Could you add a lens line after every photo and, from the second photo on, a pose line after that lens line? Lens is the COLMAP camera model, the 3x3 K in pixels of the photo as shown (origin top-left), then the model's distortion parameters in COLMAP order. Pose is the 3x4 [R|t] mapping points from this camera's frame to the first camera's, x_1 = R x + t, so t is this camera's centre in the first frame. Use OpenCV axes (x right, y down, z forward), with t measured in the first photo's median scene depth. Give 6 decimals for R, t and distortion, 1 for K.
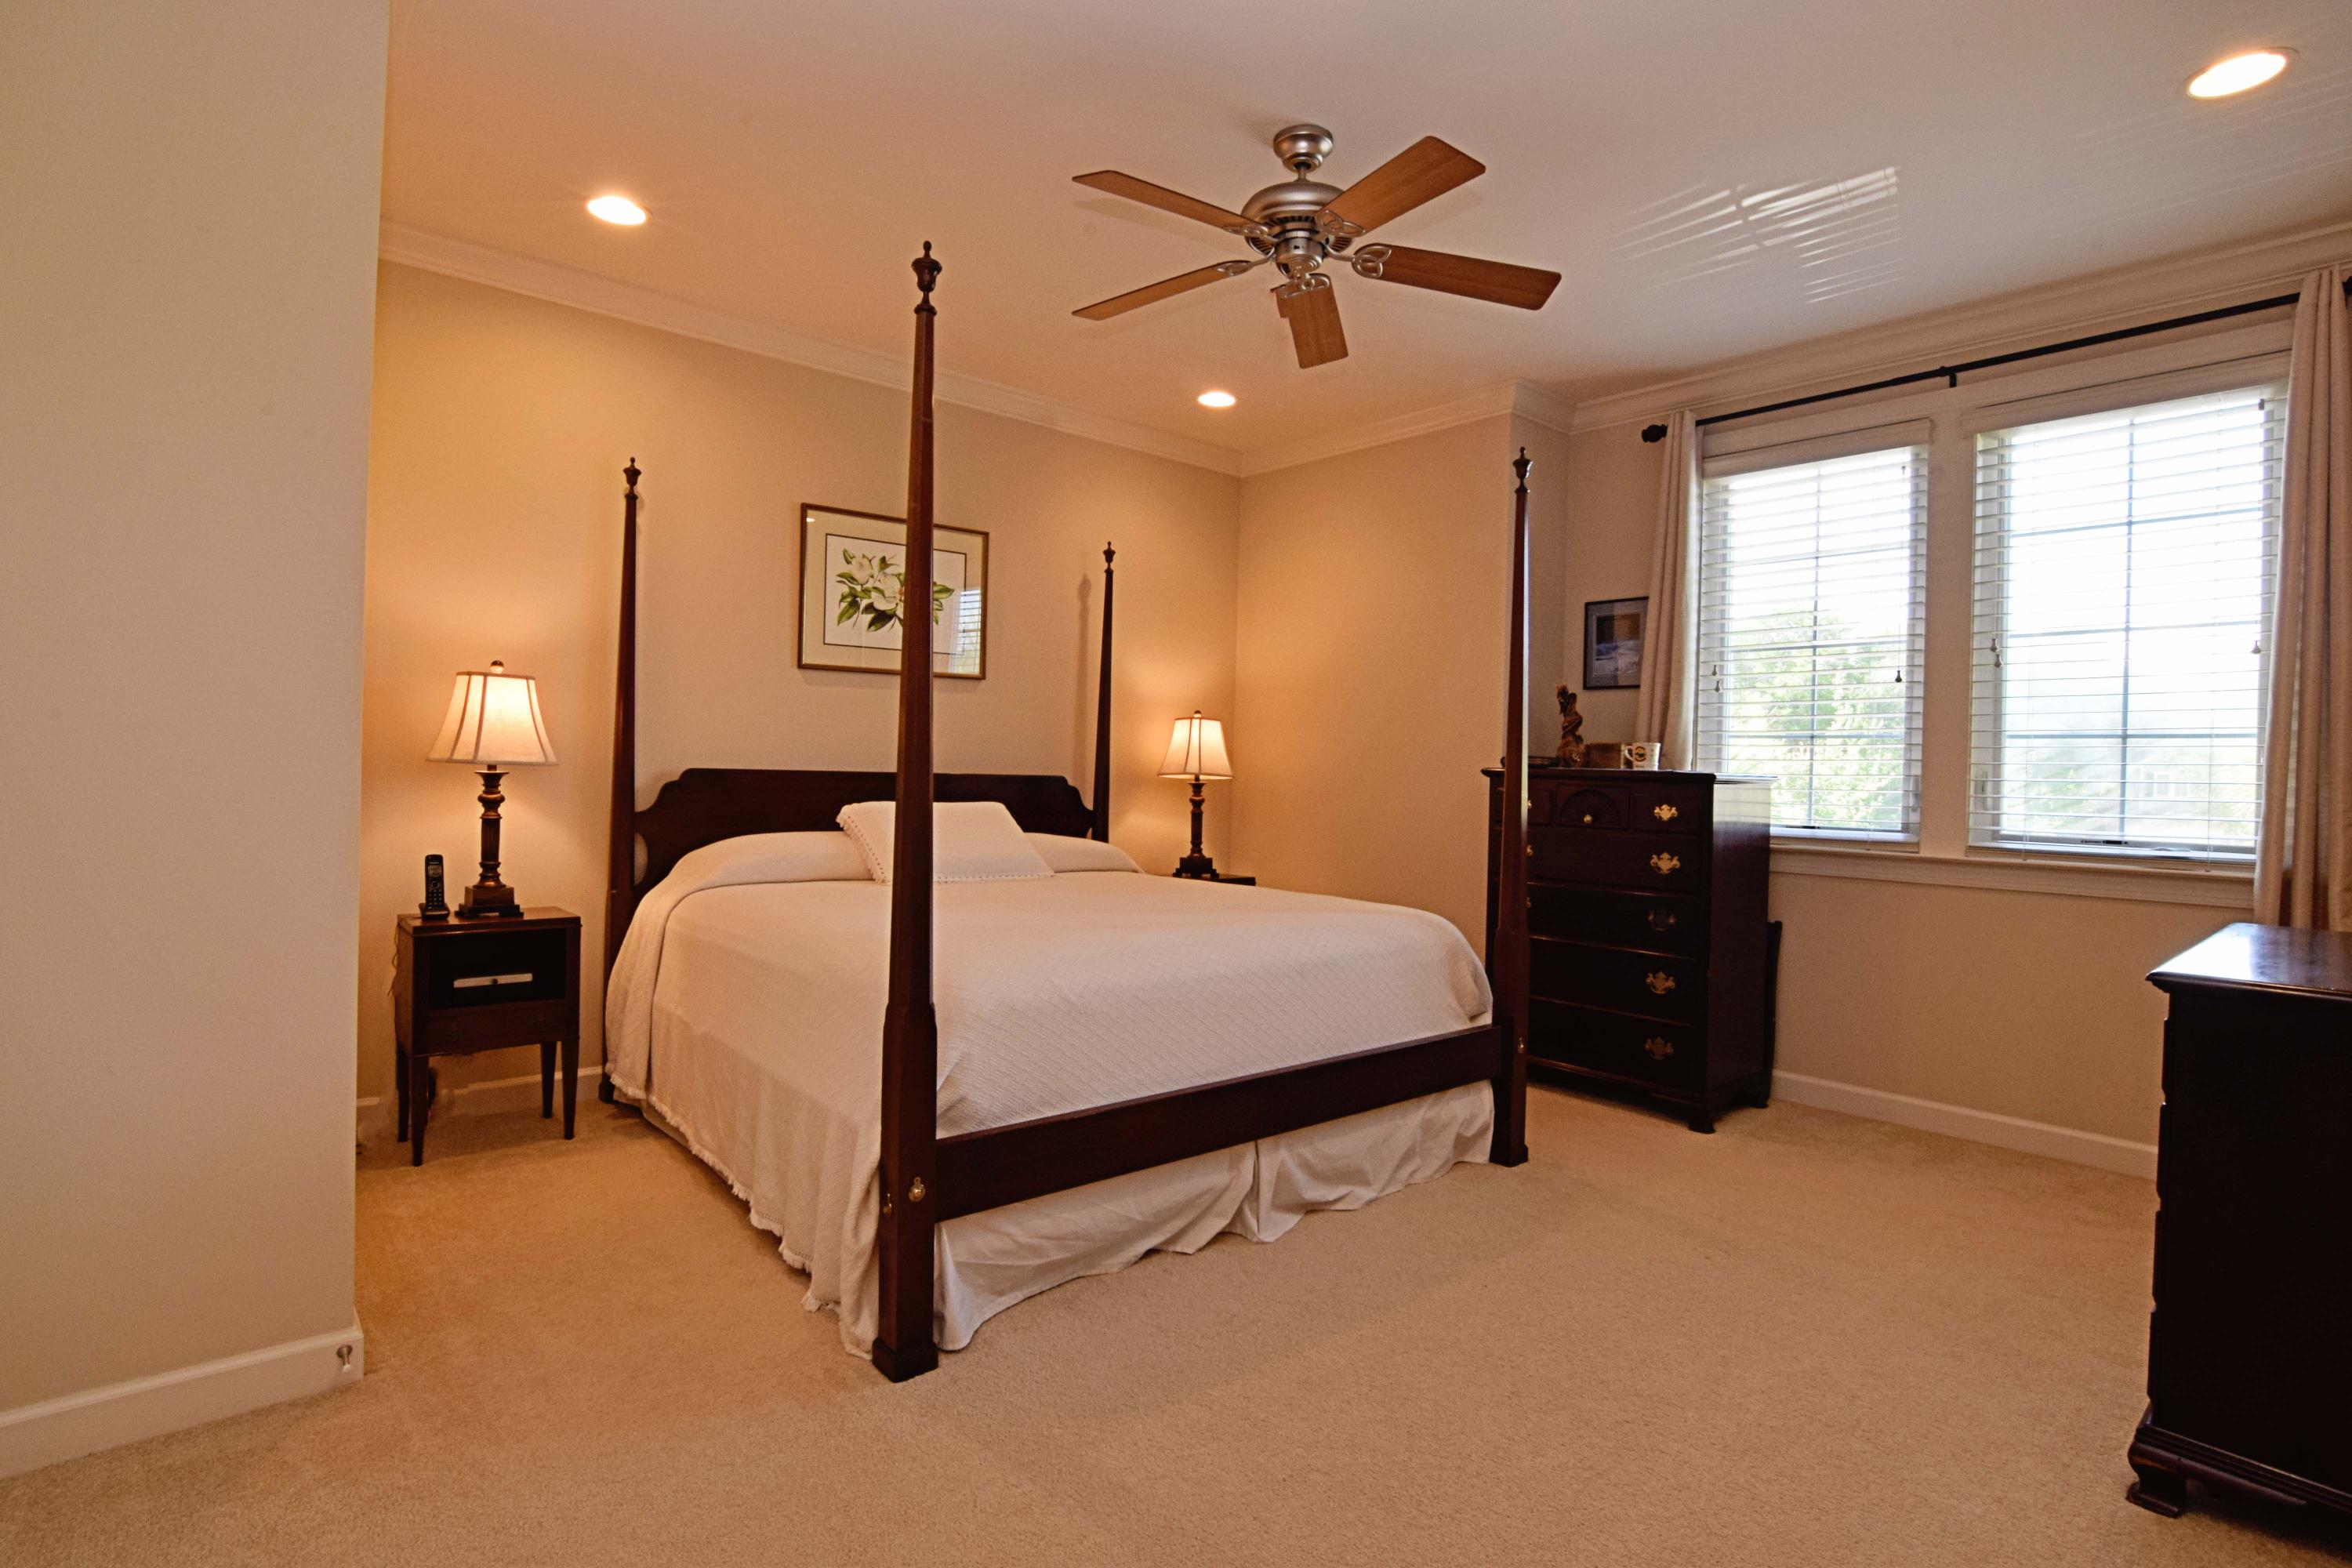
lens RADIAL K [[1145.6, 0, 1176.4], [0, 1145.6, 787.1], [0, 0, 1]] dist [-0.031826, 0.009661]
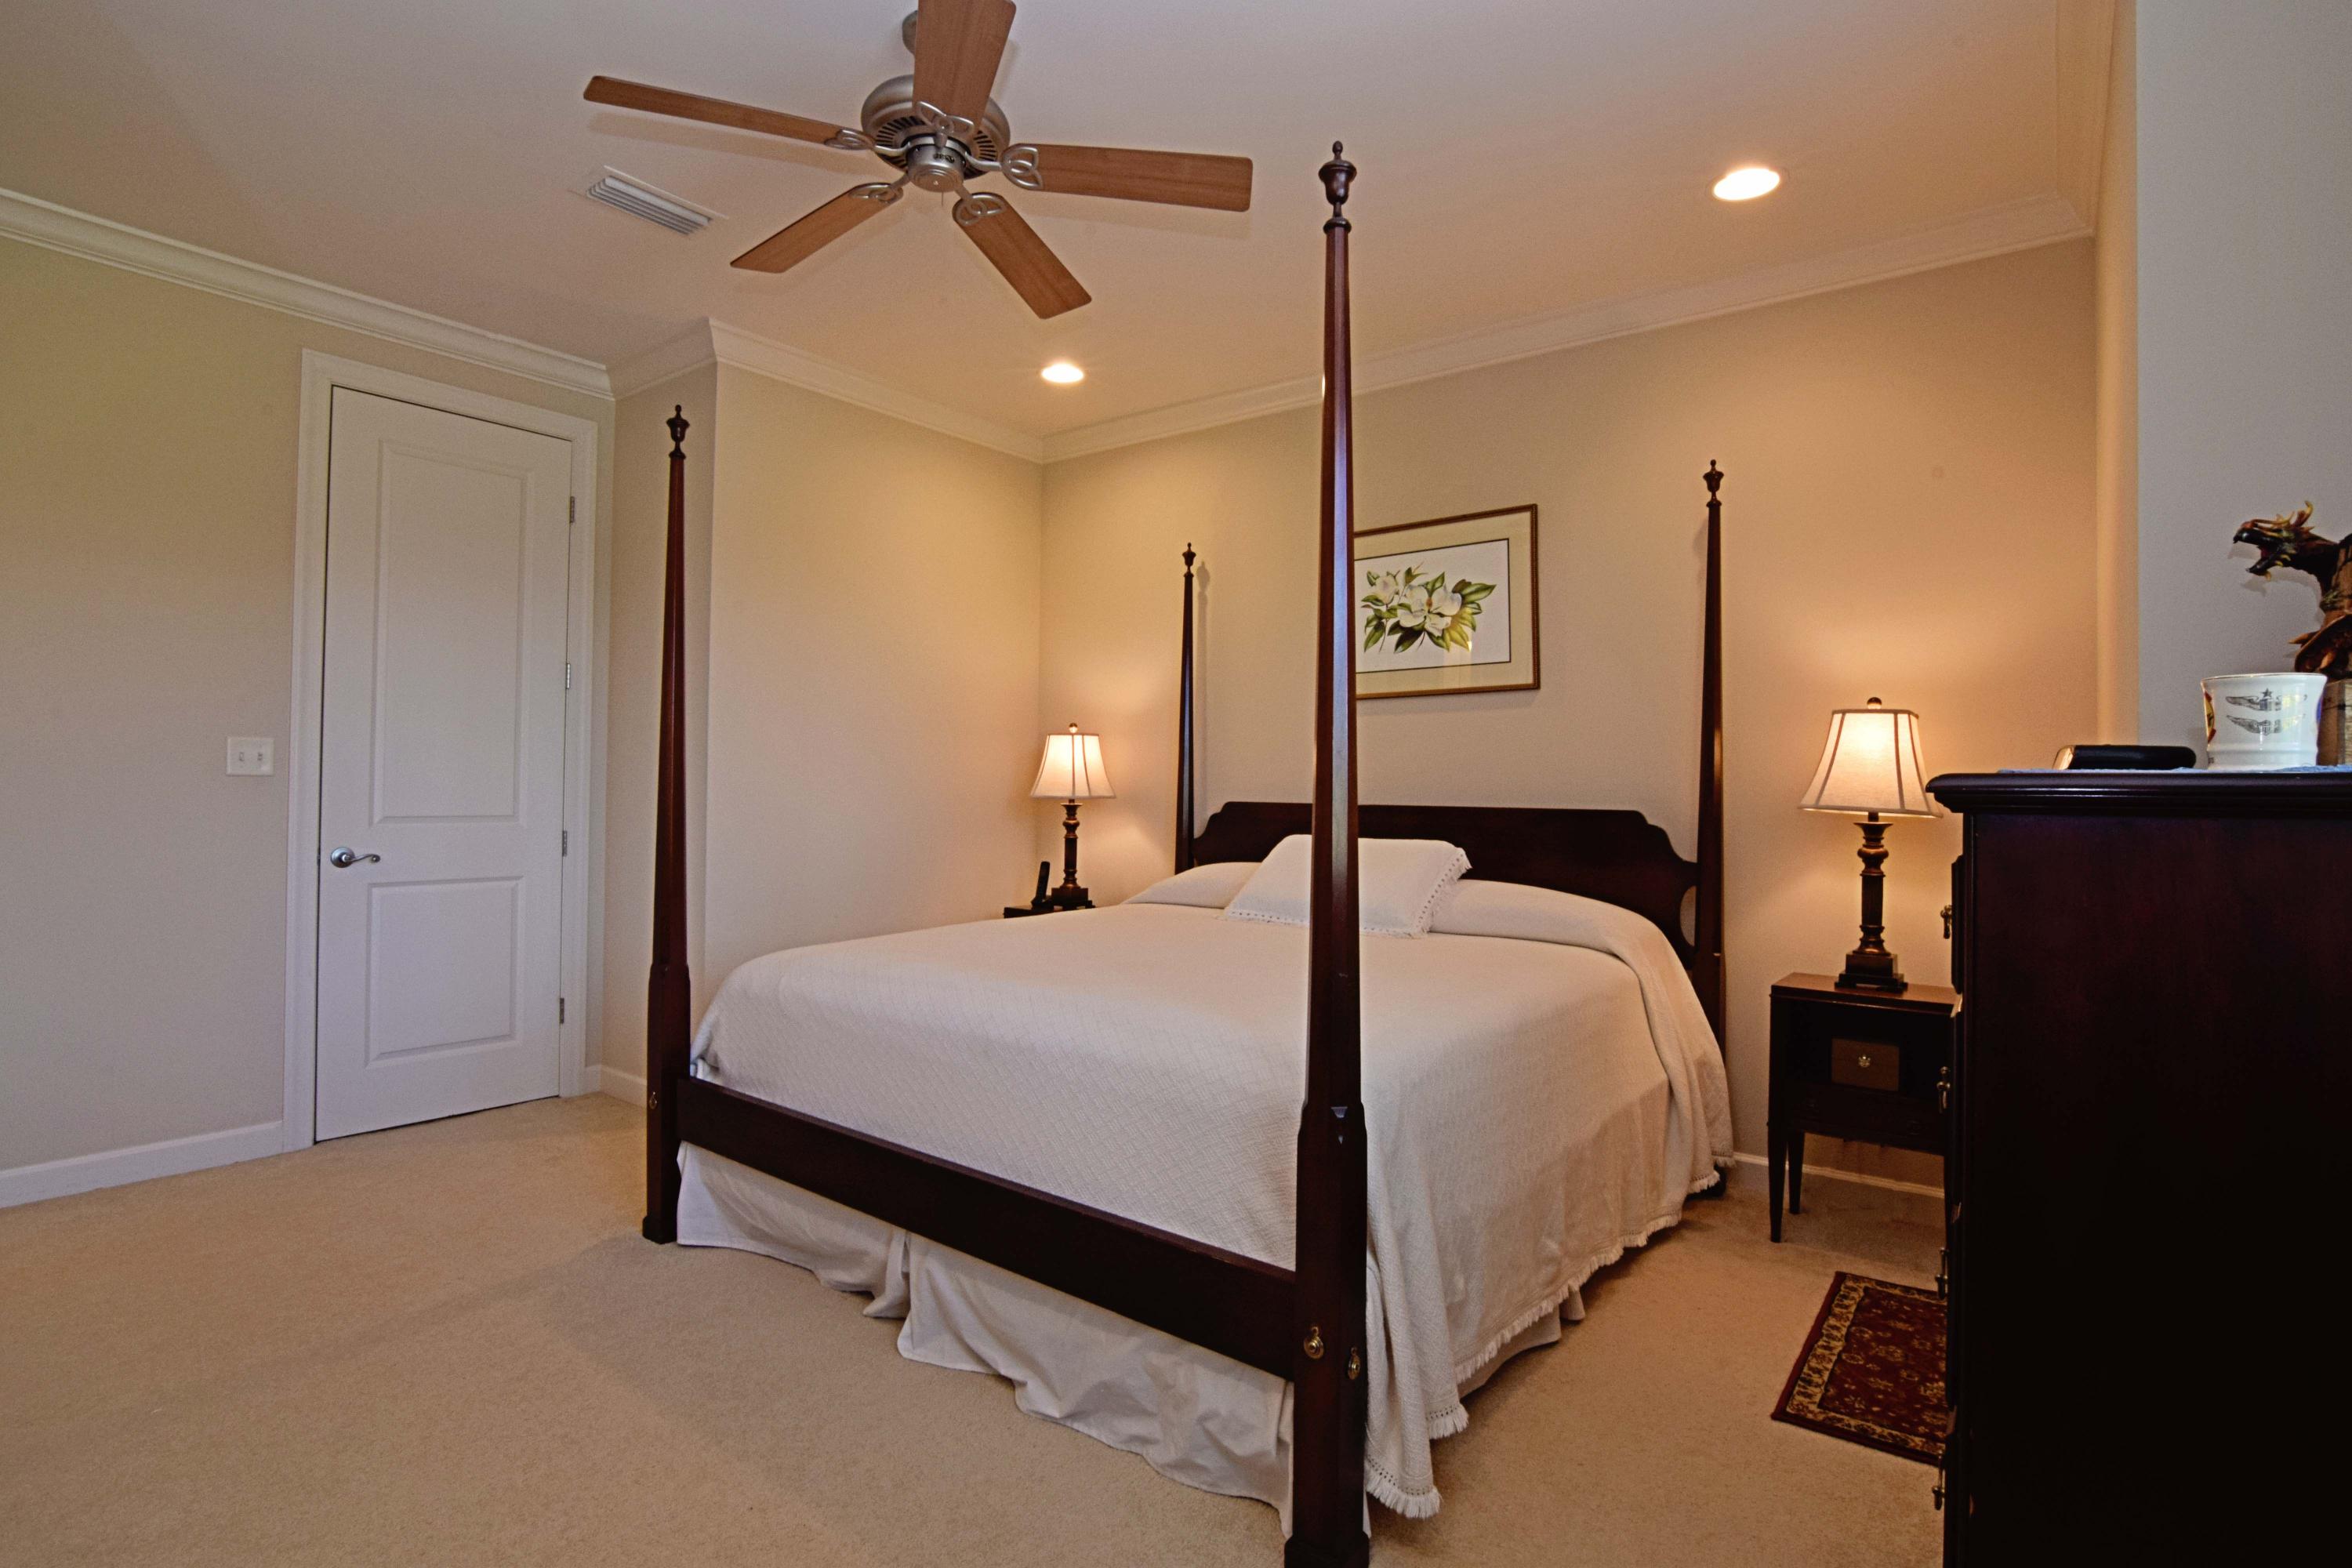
lens RADIAL K [[1145.6, 0, 1175.7], [0, 1145.6, 775.0], [0, 0, 1]] dist [-0.031826, 0.009661]
pose [[0.197076, -0.042964, -0.979446, 0.600358], [-0.030931, 0.998269, -0.050013, 0.013374], [0.979900, 0.040152, 0.195406, 0.659671]]
